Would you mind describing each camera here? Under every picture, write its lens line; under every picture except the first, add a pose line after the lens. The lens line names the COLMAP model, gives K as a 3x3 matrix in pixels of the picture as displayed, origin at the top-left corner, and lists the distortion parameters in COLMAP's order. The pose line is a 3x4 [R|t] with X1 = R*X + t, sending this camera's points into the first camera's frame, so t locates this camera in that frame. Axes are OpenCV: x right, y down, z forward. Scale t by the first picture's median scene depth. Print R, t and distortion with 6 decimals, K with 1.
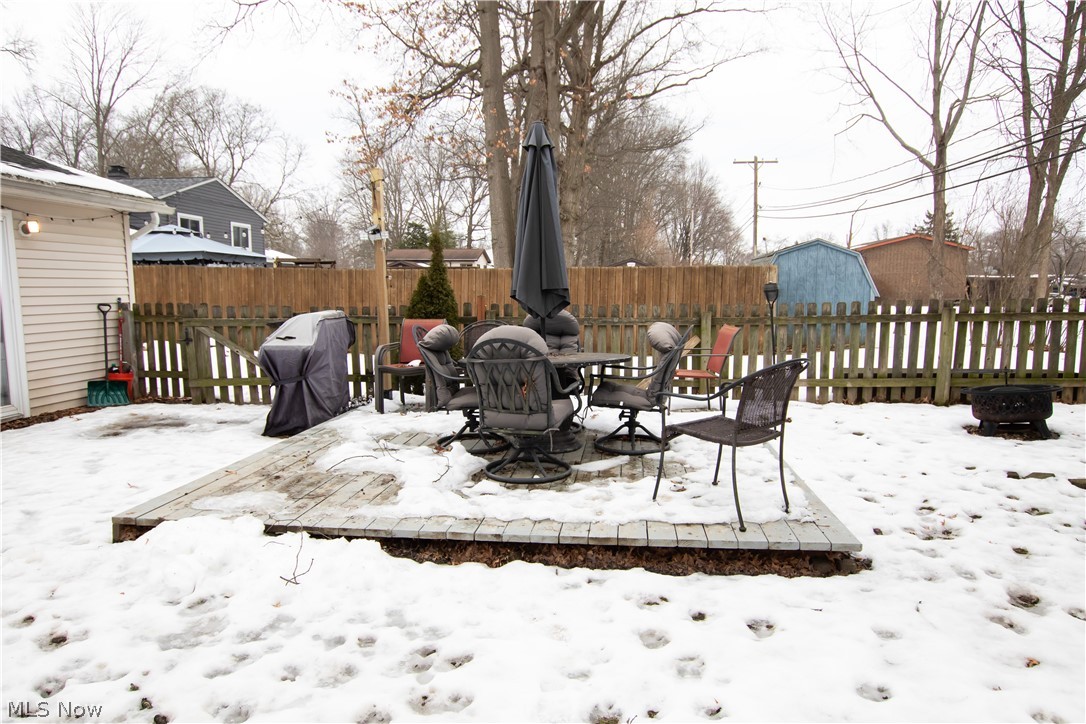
lens RADIAL K [[682.8, 0, 544.2], [0, 682.8, 372.9], [0, 0, 1]] dist [0.000800, -0.000371]
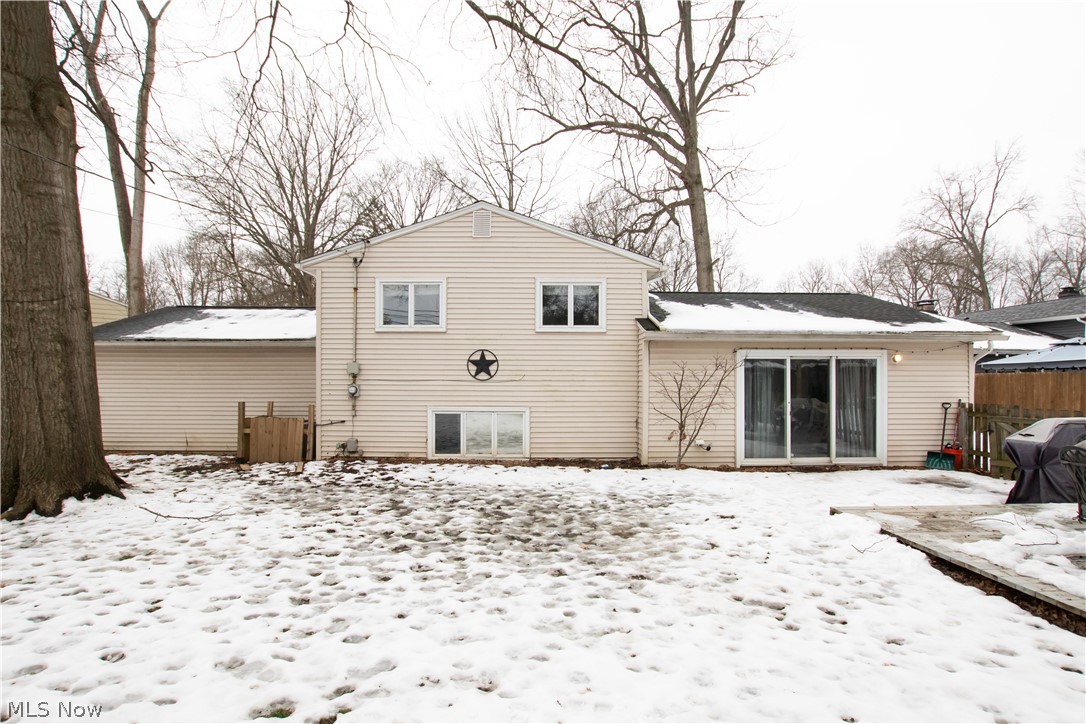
lens RADIAL K [[501.7, 0, 504.6], [0, 501.7, 400.2], [0, 0, 1]] dist [-0.028874, 0.001392]
pose [[0.073758, 0.033599, -0.996710, 0.403375], [-0.120085, 0.992460, 0.024570, -0.015955], [0.990020, 0.117878, 0.077237, -0.074368]]
